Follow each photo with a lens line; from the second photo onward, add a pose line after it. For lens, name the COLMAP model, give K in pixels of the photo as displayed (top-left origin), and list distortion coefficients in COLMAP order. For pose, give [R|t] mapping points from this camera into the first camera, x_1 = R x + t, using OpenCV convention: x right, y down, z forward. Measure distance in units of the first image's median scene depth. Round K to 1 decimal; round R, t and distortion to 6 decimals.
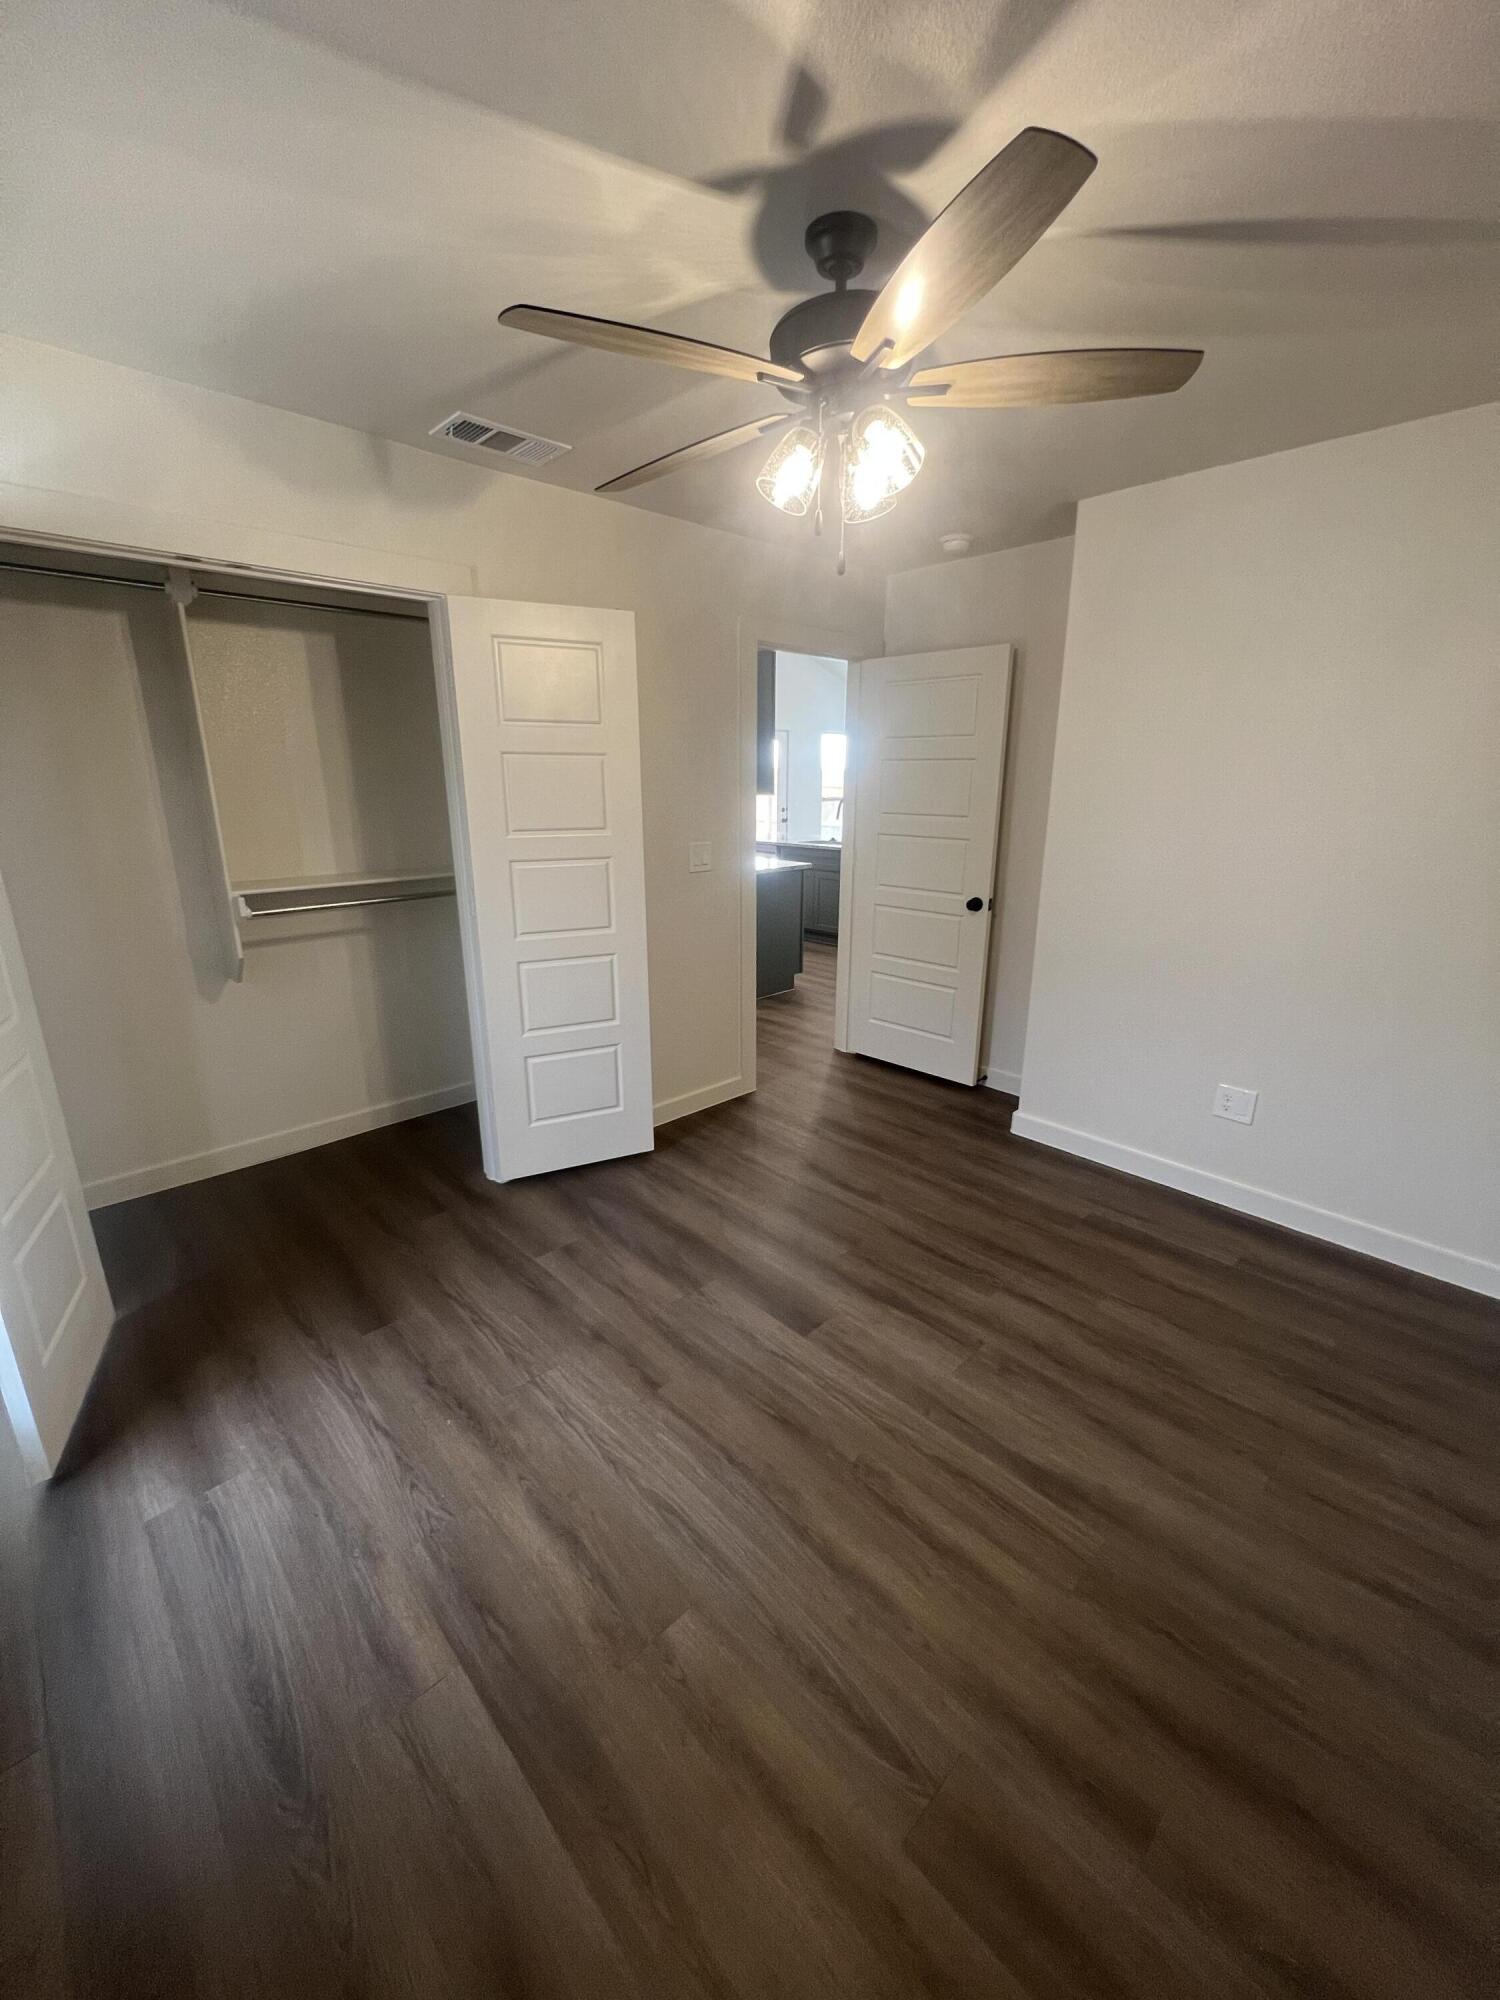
lens RADIAL K [[801.4, 0, 750.0], [0, 801.4, 1000.0], [0, 0, 1]] dist [0.003271, 0.000328]
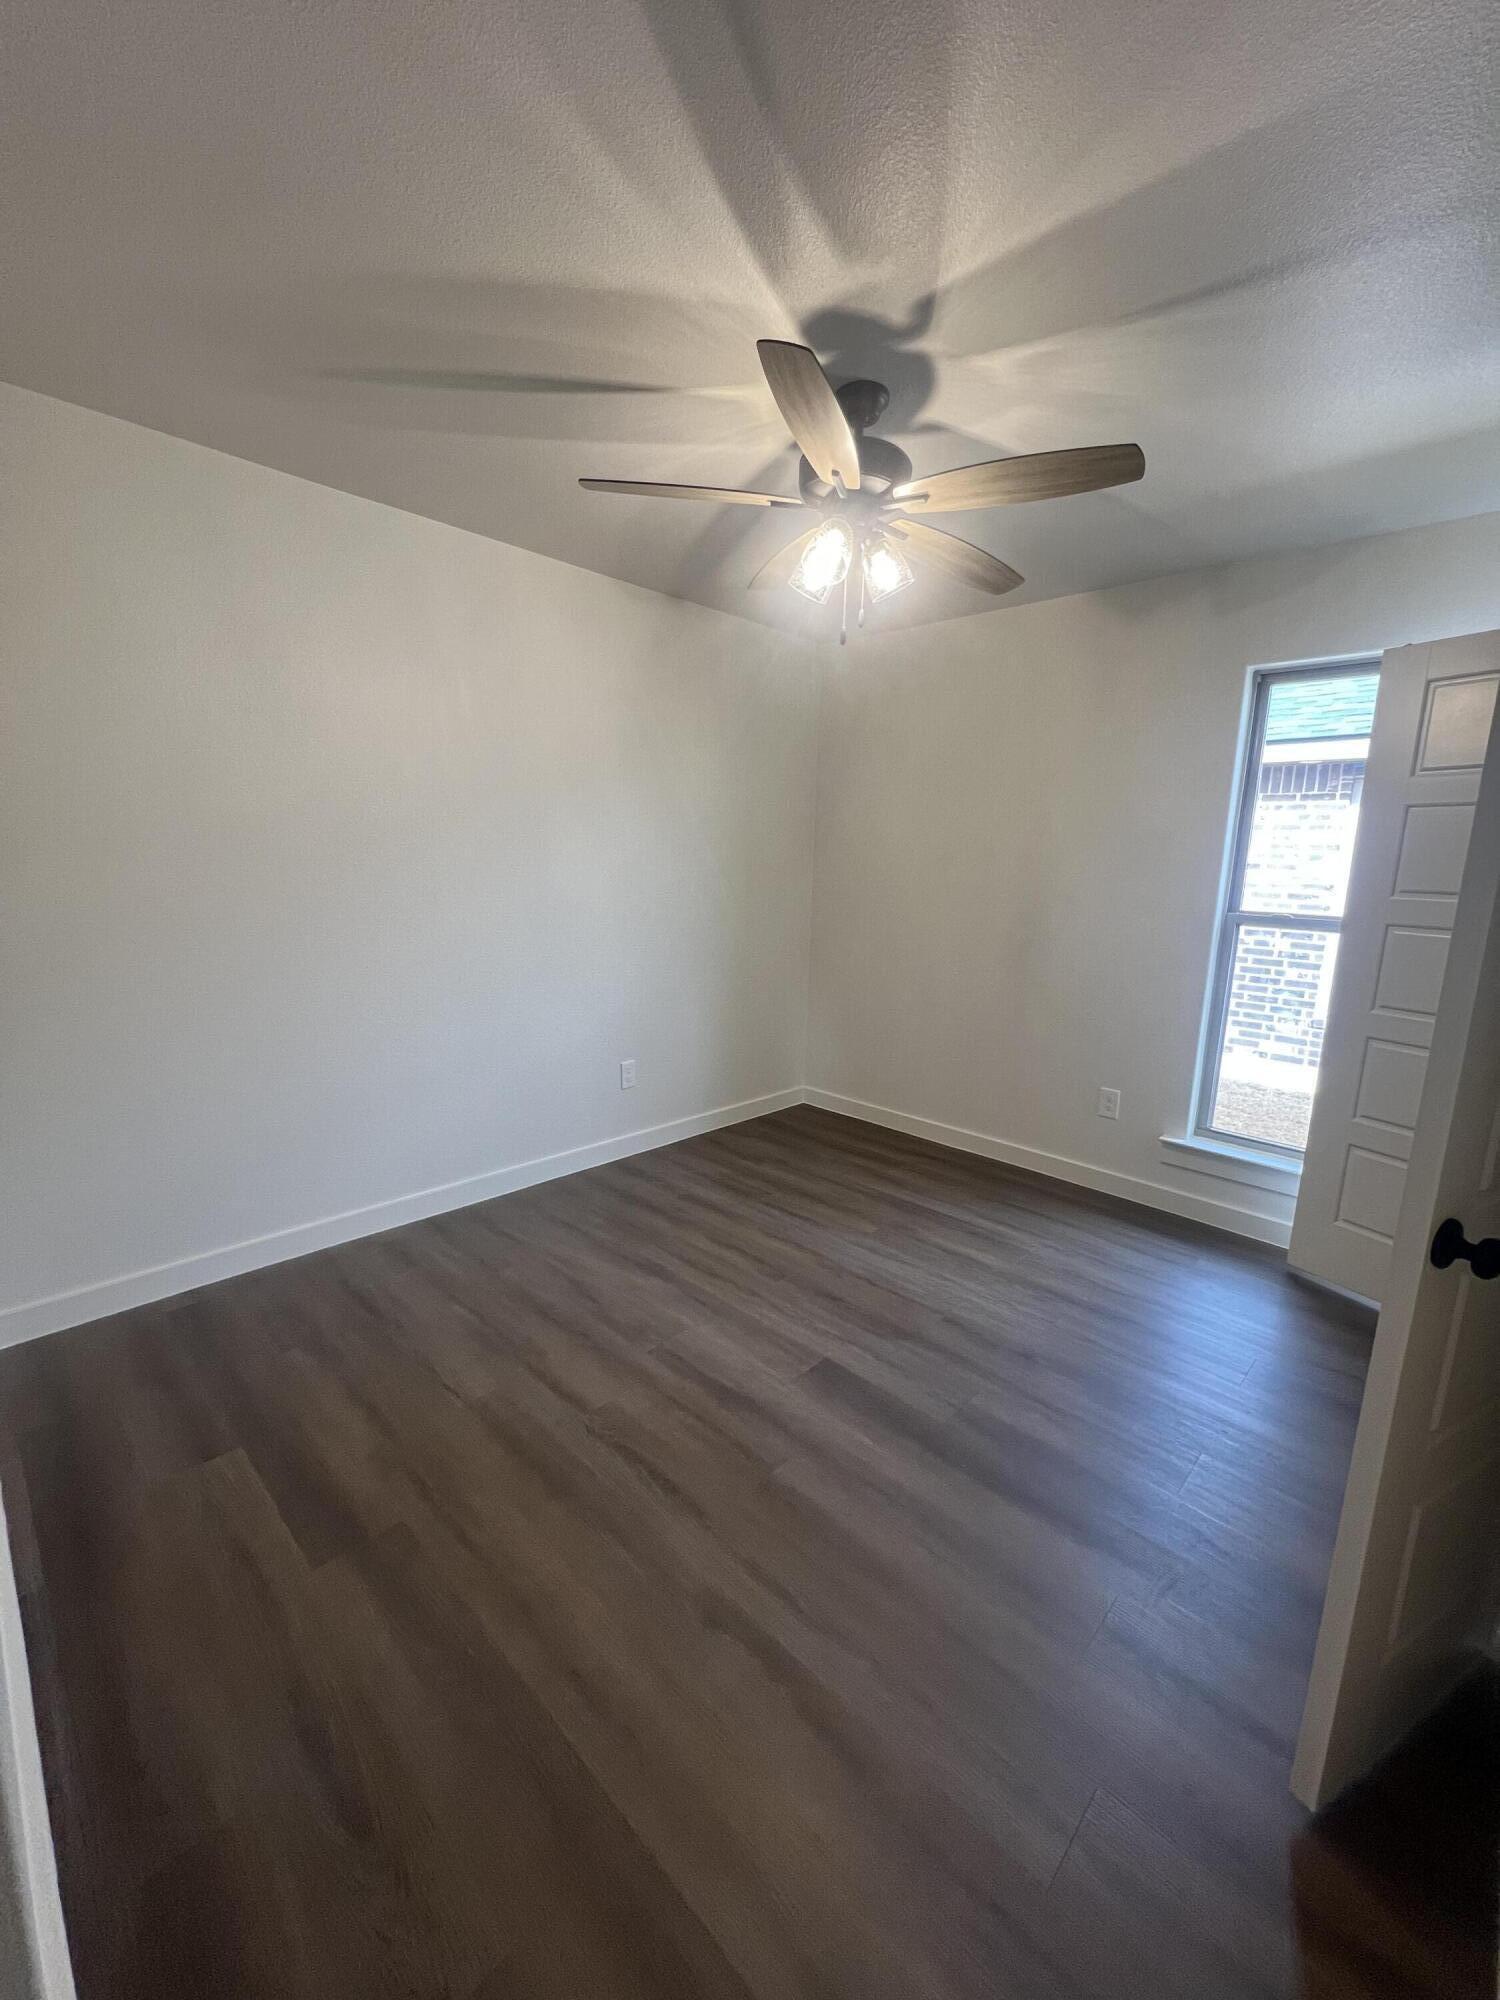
lens RADIAL K [[795.6, 0, 750.0], [0, 795.6, 1000.0], [0, 0, 1]] dist [-0.000161, 0.000000]
pose [[-0.998715, -0.021625, -0.045843, 0.246105], [-0.039661, 0.896591, 0.441080, -0.467701], [0.031564, 0.442331, -0.896296, 1.914175]]
